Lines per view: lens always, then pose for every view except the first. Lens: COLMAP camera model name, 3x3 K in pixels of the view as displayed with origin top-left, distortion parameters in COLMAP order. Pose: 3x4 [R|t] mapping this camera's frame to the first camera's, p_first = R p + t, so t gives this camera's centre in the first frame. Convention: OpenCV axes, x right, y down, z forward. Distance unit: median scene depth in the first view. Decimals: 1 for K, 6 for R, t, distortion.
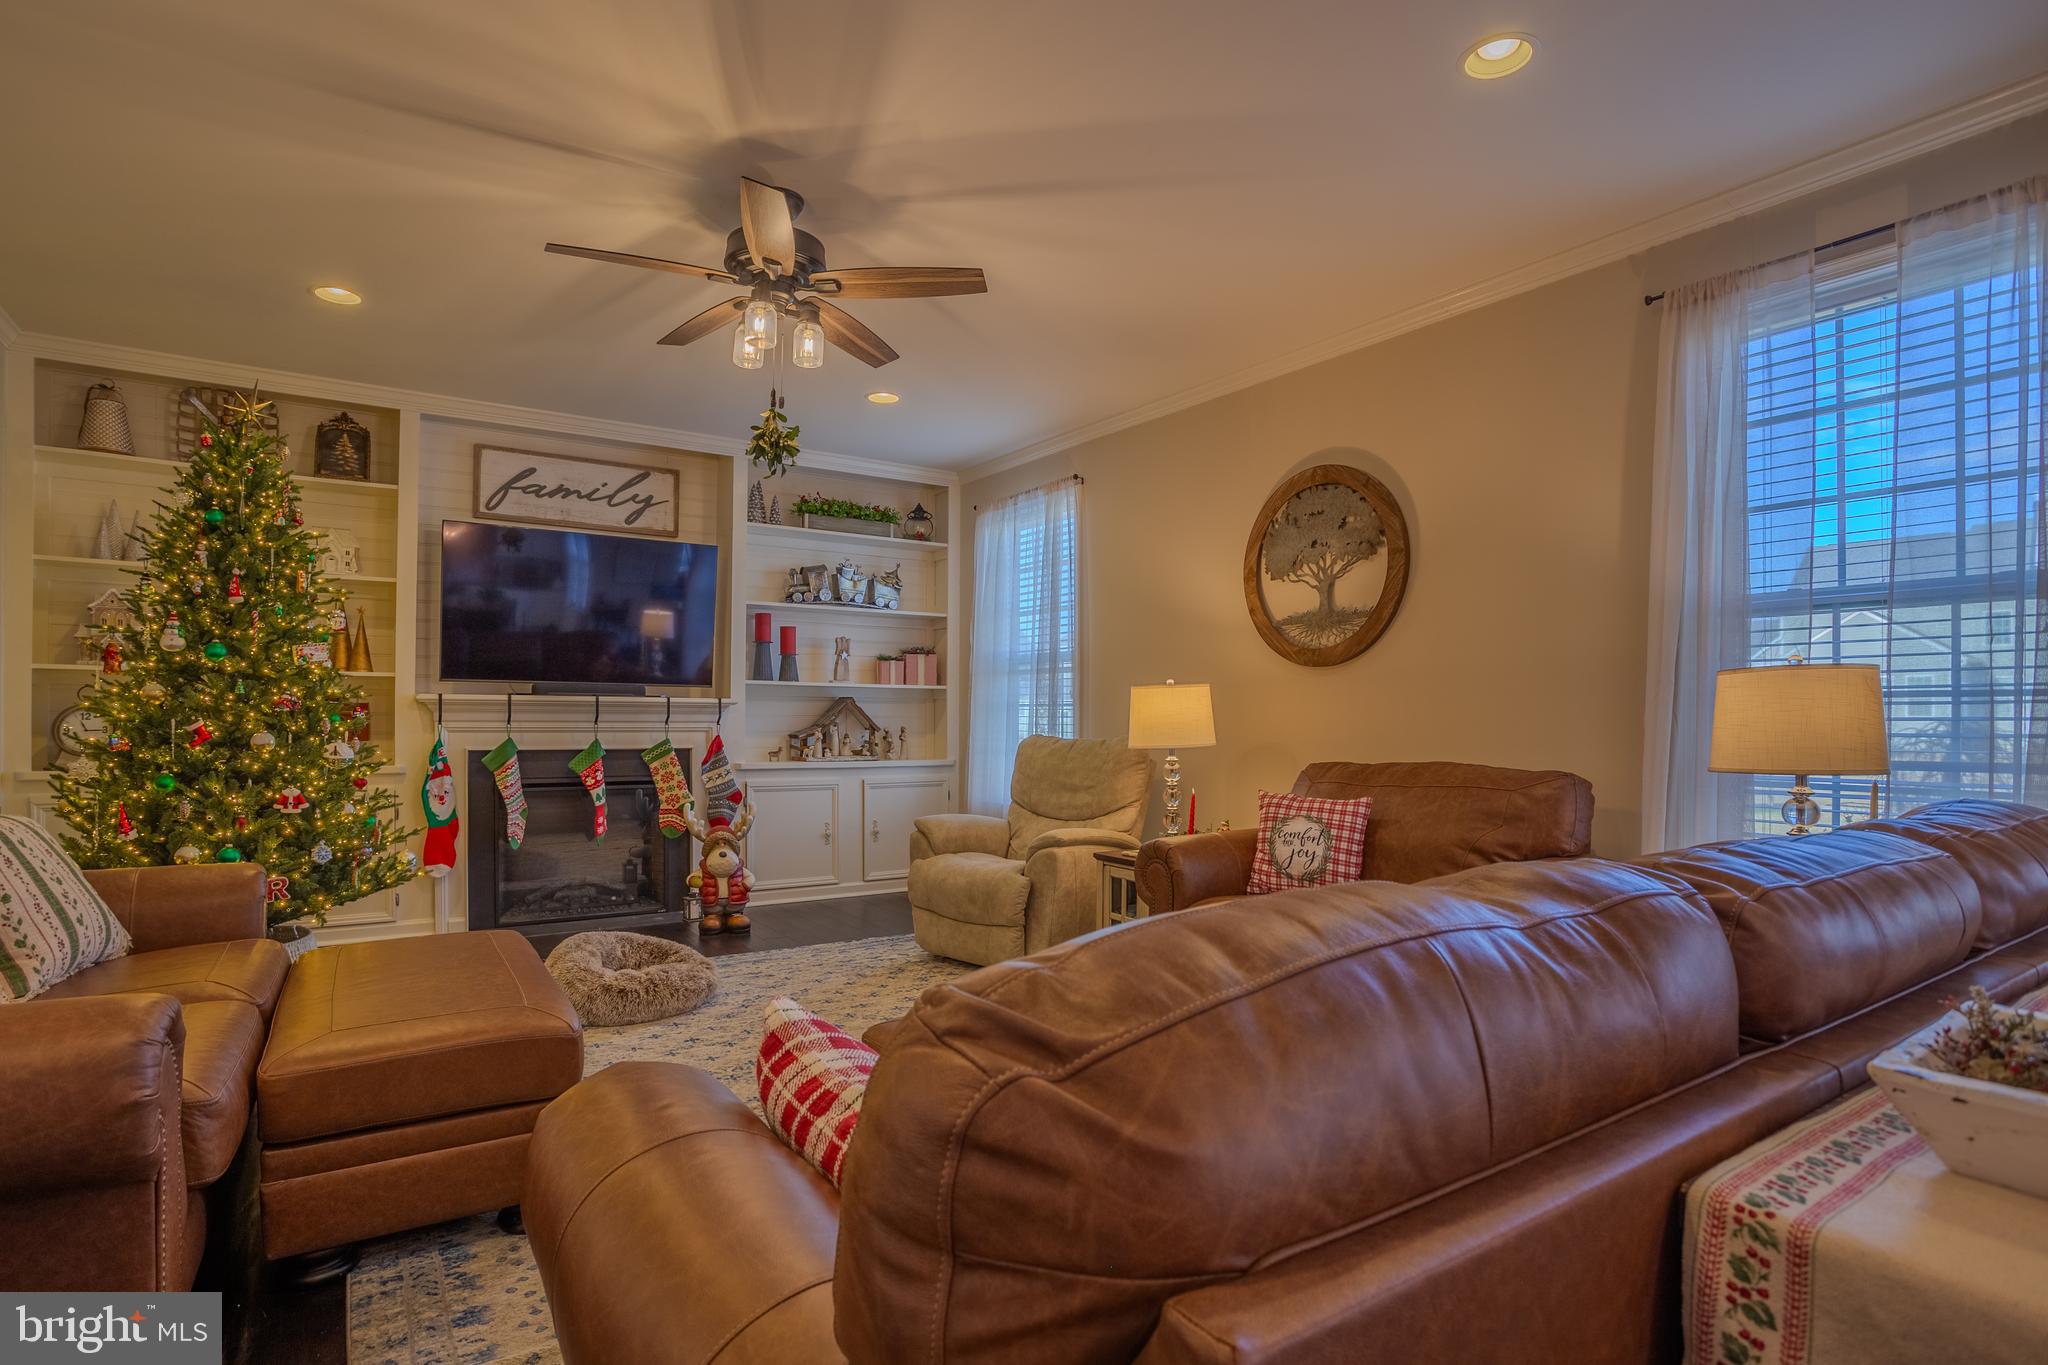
lens RADIAL K [[1012.4, 0, 1015.8], [0, 1012.4, 707.8], [0, 0, 1]] dist [-0.092835, 0.047981]
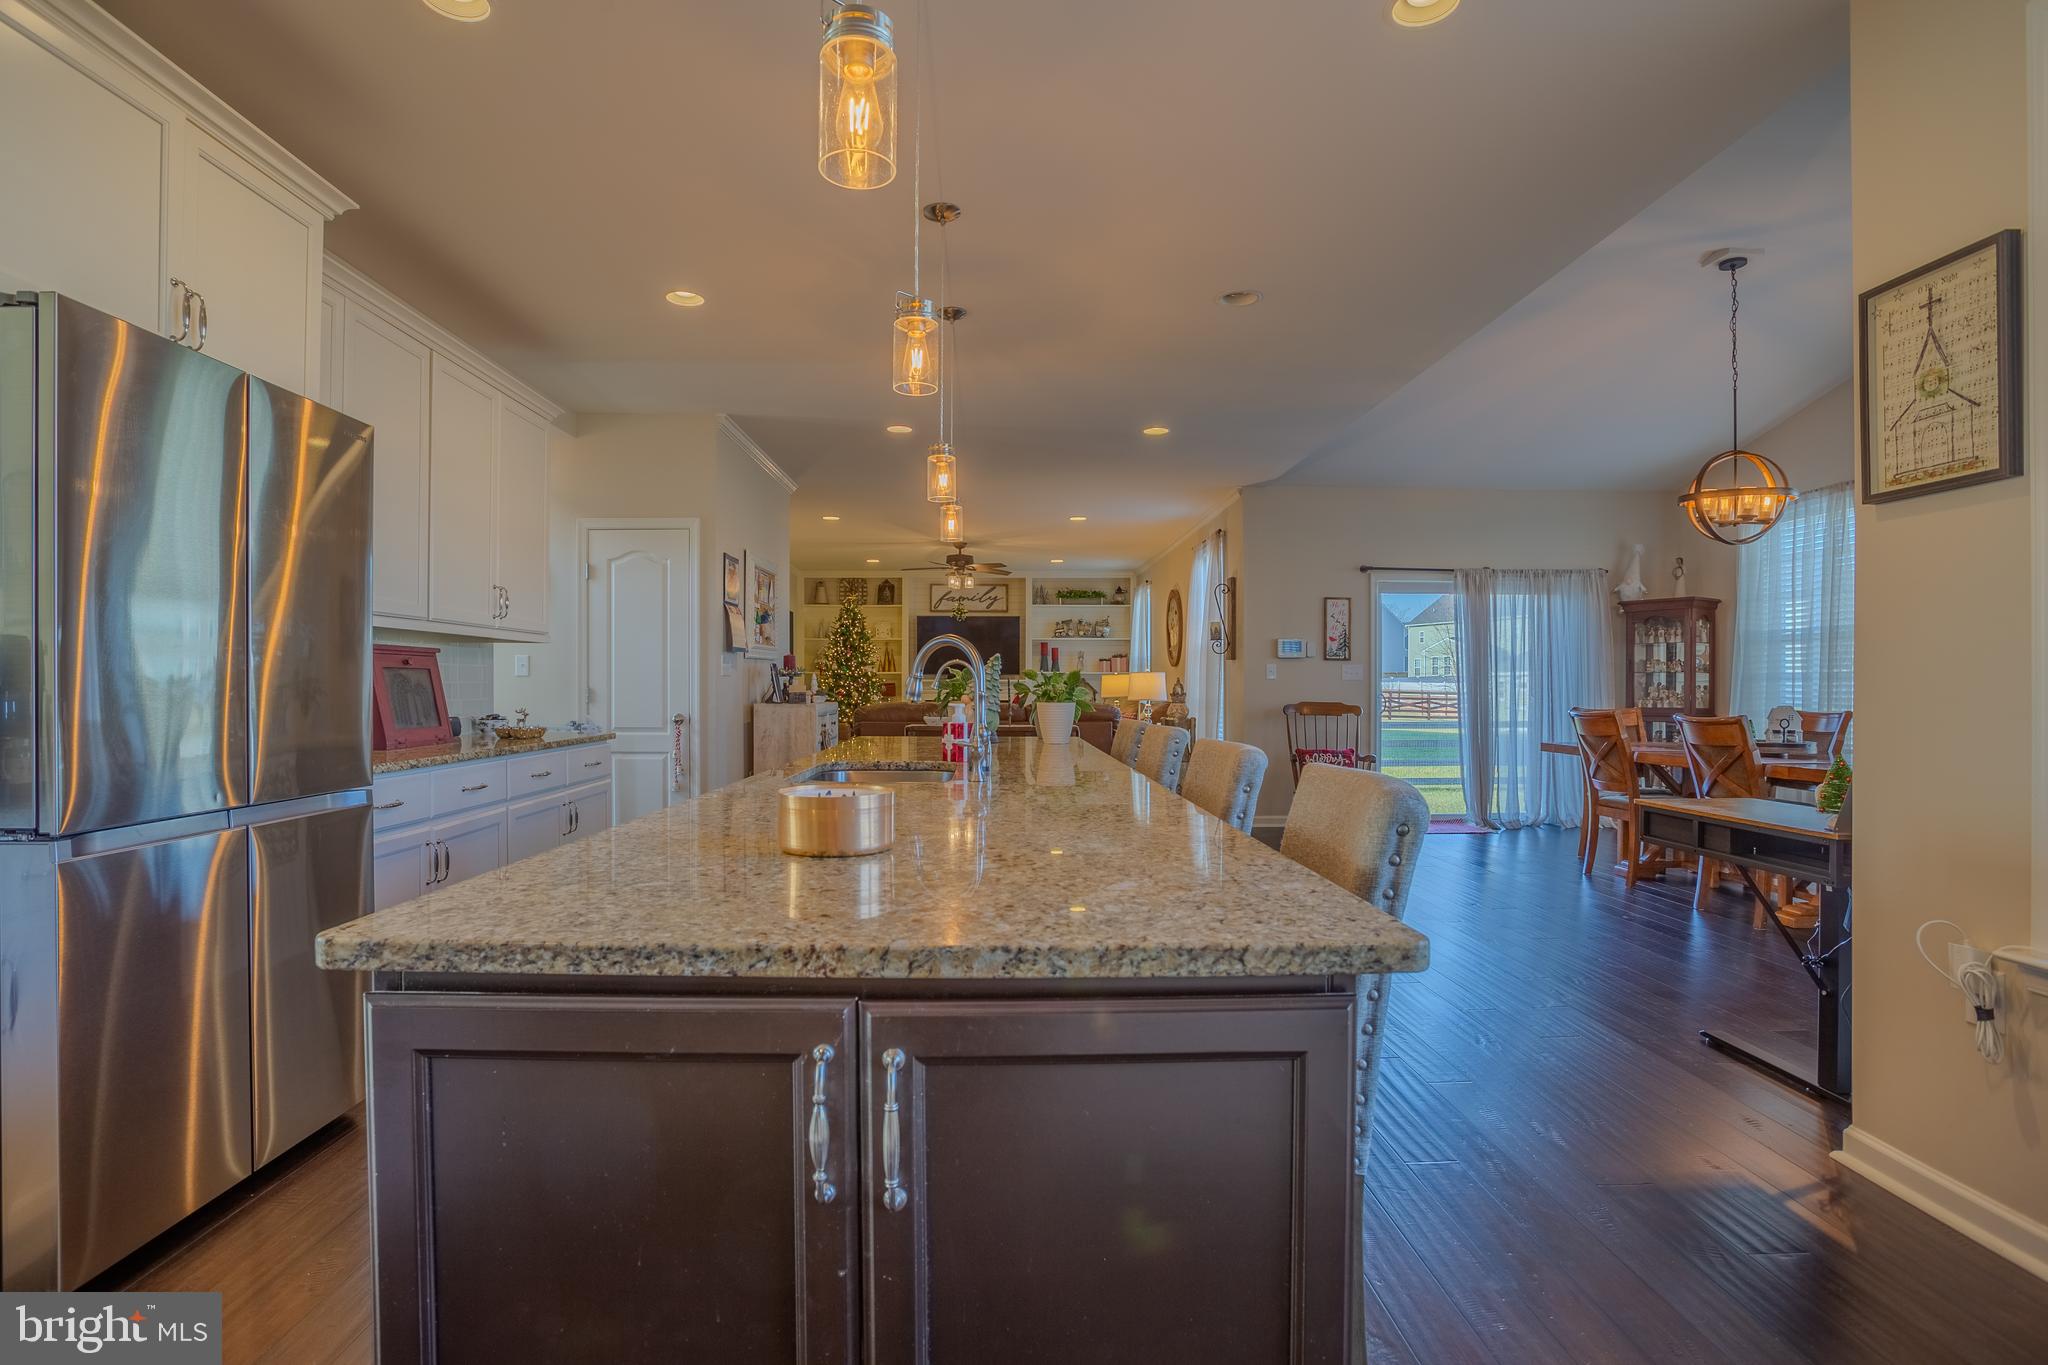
lens RADIAL K [[1005.6, 0, 1015.0], [0, 1005.6, 682.2], [0, 0, 1]] dist [-0.075698, 0.032154]
pose [[0.836360, -0.008370, -0.548117, 1.166347], [0.009804, 0.999952, -0.000310, -0.003006], [0.548093, -0.005115, 0.836401, -1.178161]]
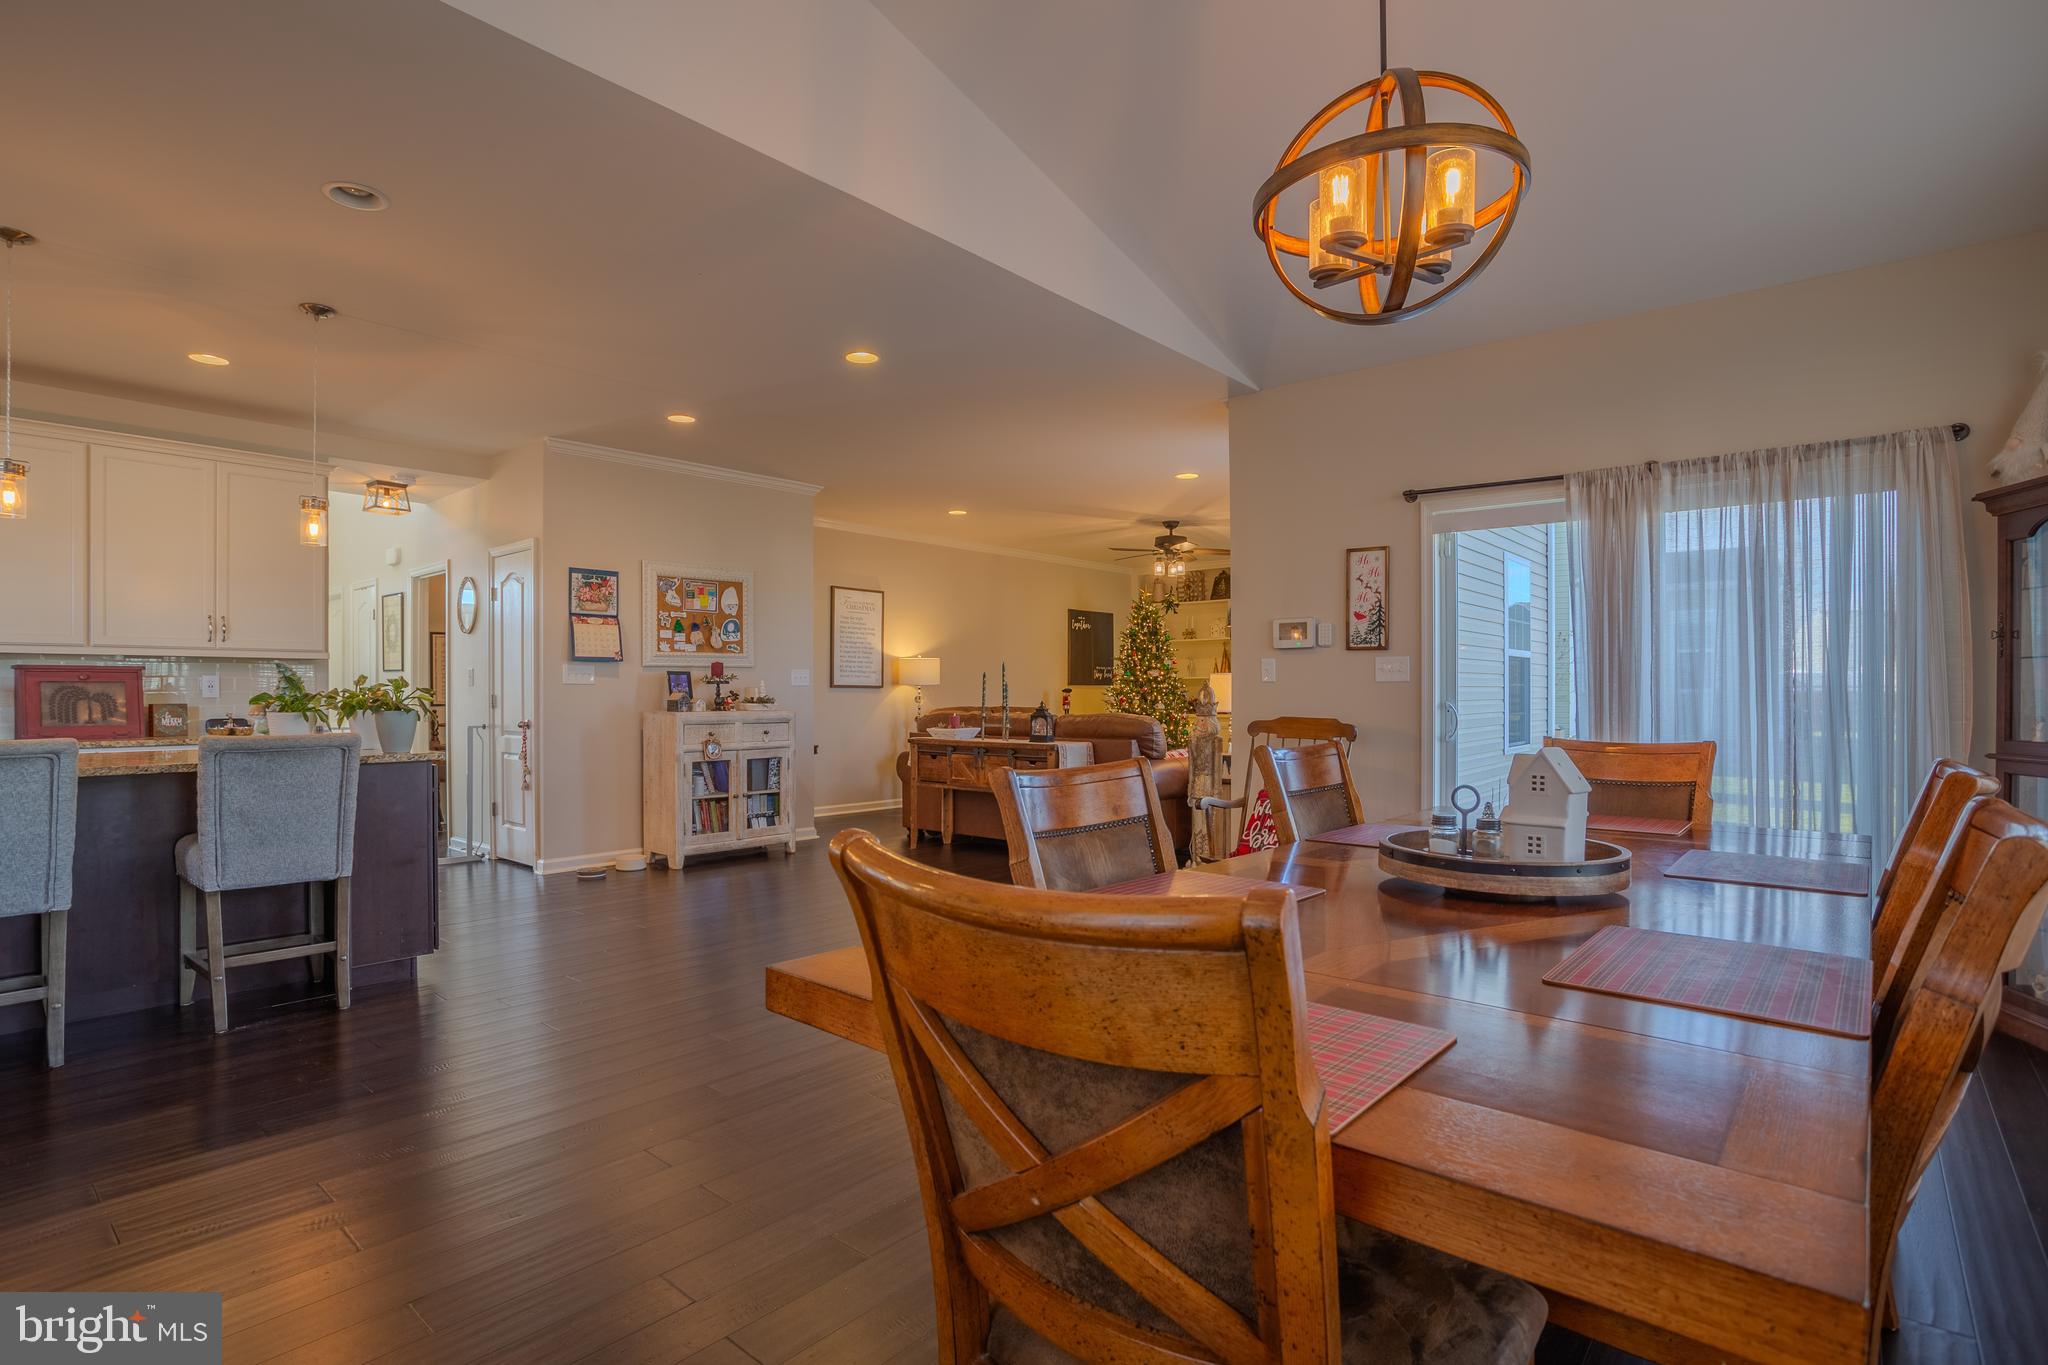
lens RADIAL K [[1012.4, 0, 1015.8], [0, 1012.4, 707.8], [0, 0, 1]] dist [-0.092835, 0.047981]
pose [[0.261524, 0.007977, -0.965164, 1.572592], [0.009988, 0.999890, 0.010970, 0.008836], [0.965145, -0.012509, 0.261416, -0.164401]]
